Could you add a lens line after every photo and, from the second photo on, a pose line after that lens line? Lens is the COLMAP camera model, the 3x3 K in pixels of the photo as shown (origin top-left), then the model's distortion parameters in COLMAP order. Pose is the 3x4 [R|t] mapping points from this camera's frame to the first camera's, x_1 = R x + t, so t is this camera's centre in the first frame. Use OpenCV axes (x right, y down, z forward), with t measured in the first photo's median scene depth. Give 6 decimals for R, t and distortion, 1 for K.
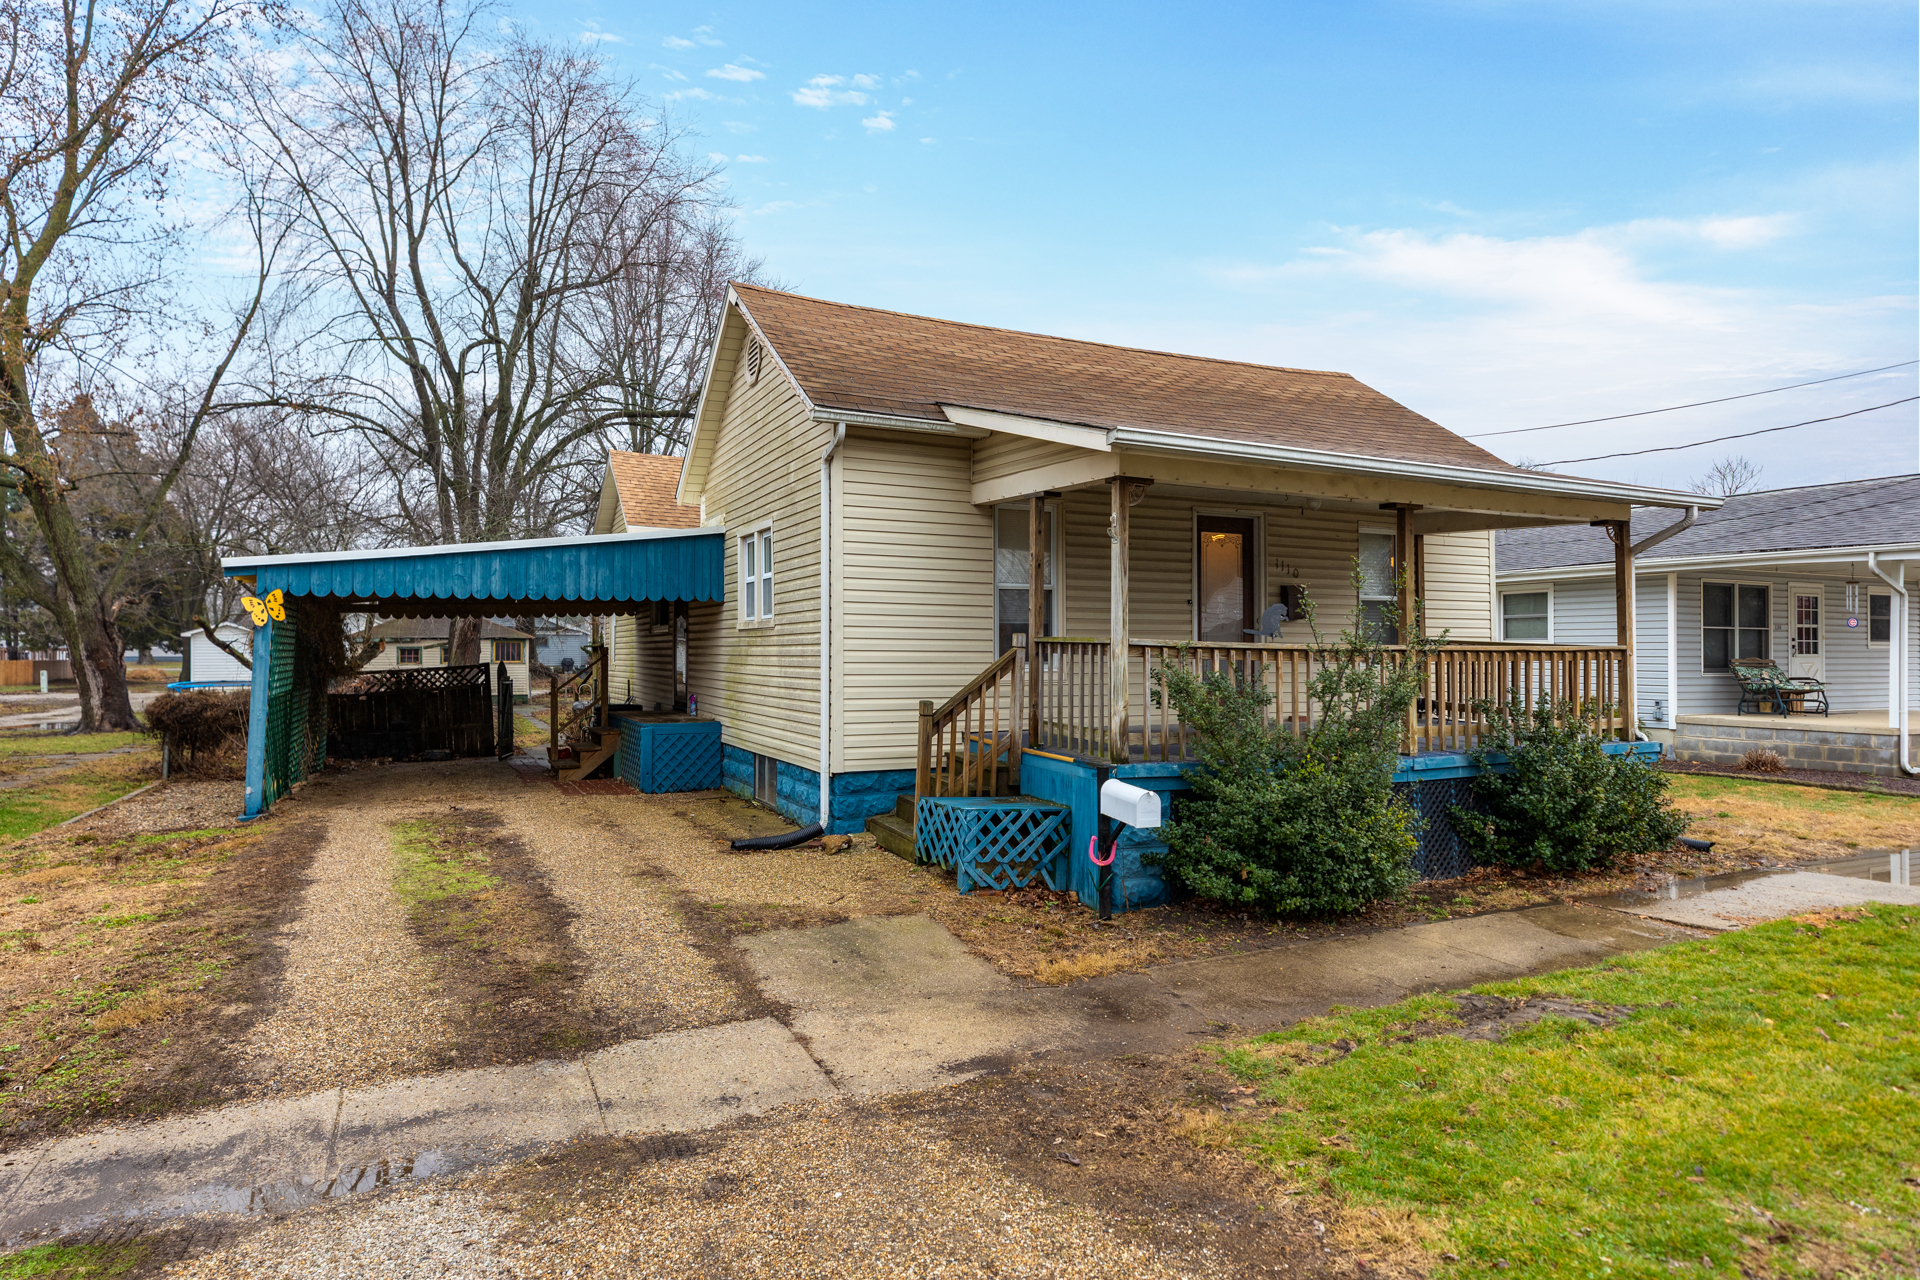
lens RADIAL K [[923.3, 0, 960.0], [0, 923.3, 640.0], [0, 0, 1]] dist [0.000479, 0.000084]
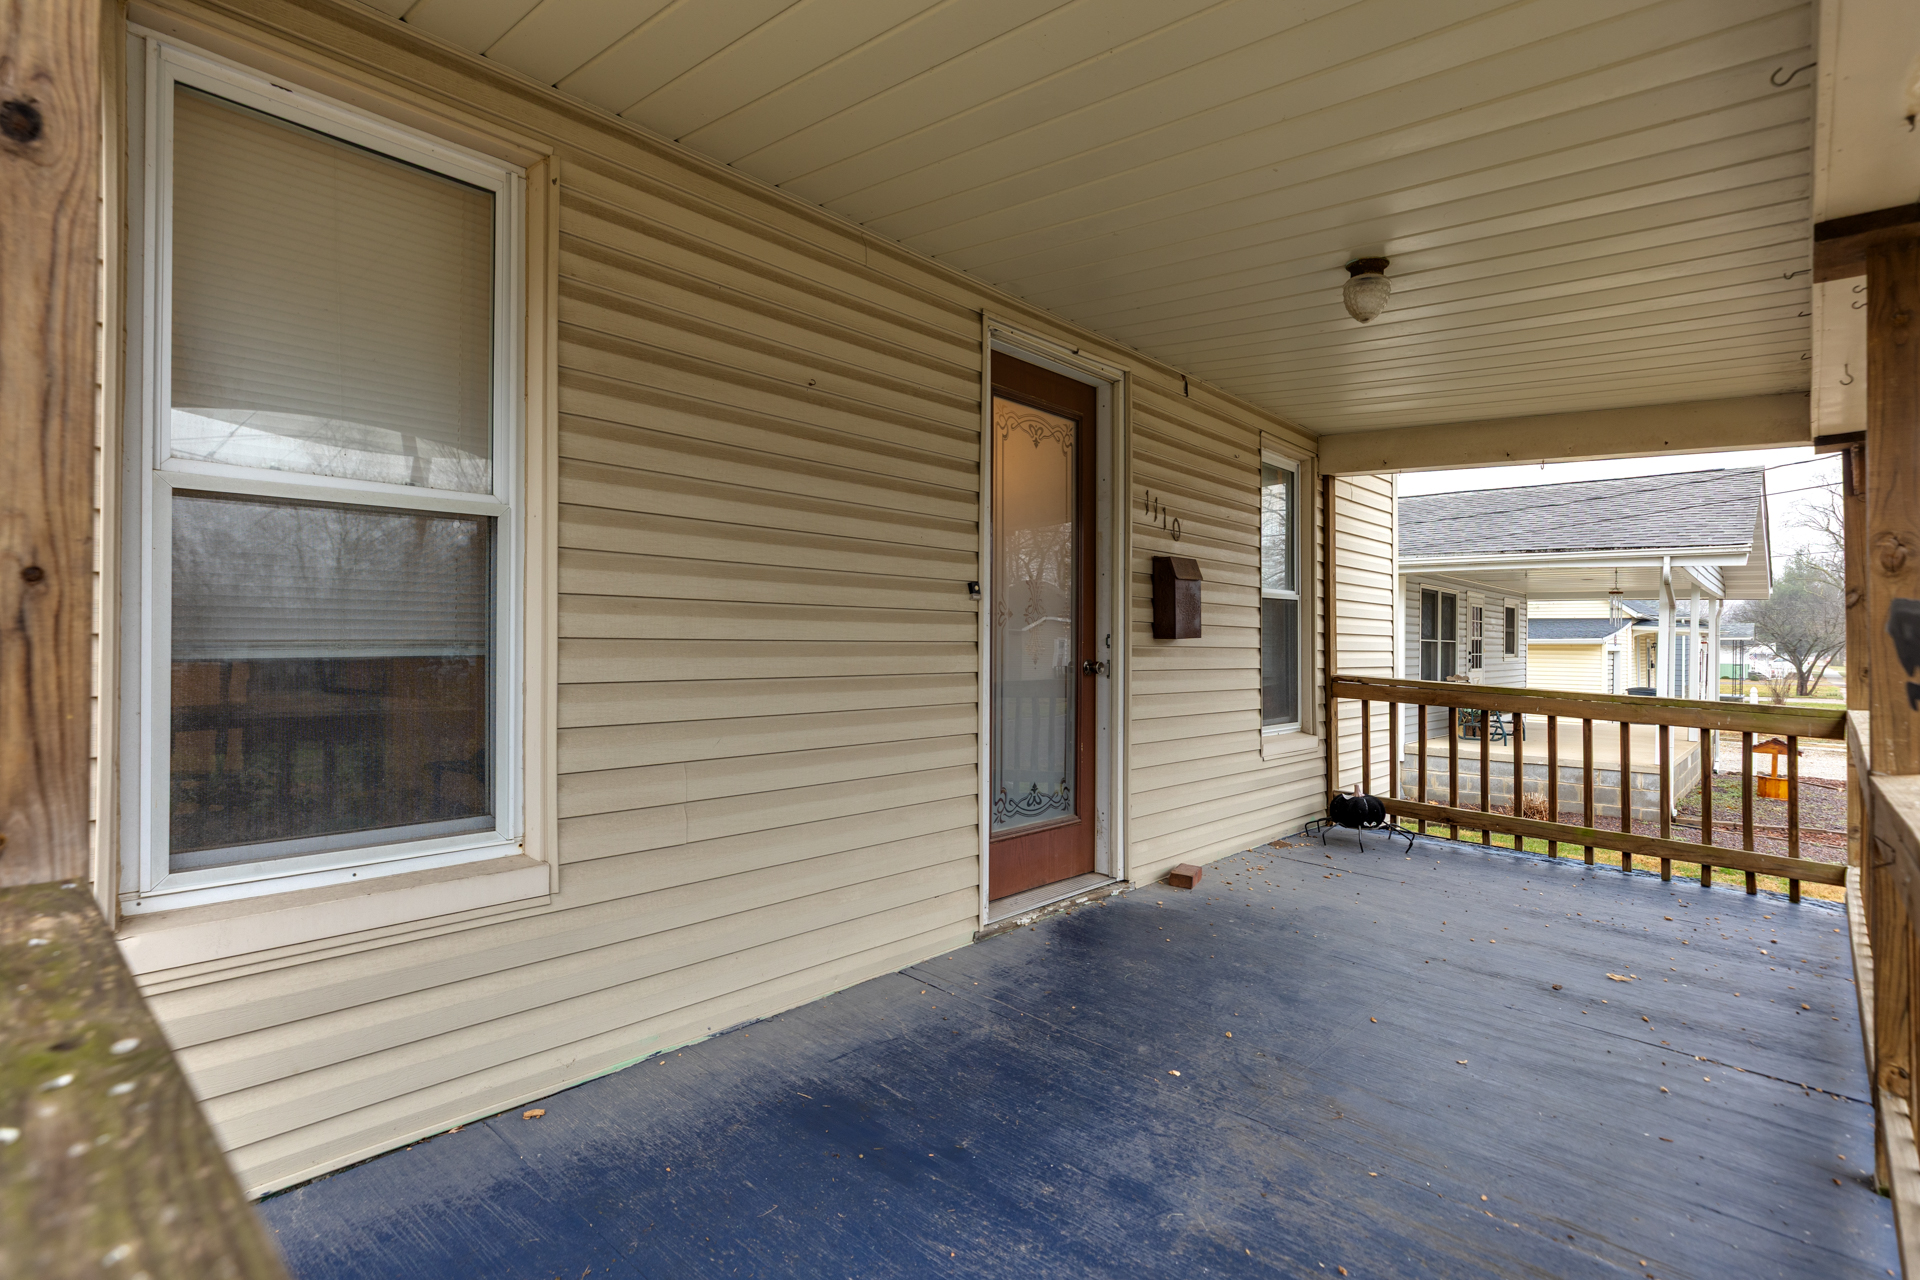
lens RADIAL K [[923.3, 0, 960.0], [0, 923.3, 640.0], [0, 0, 1]] dist [0.000479, 0.000084]
pose [[0.912045, 0.008180, 0.410009, 0.091891], [-0.011103, 0.999927, 0.004750, -0.020715], [-0.409940, -0.008885, 0.912069, 0.605864]]
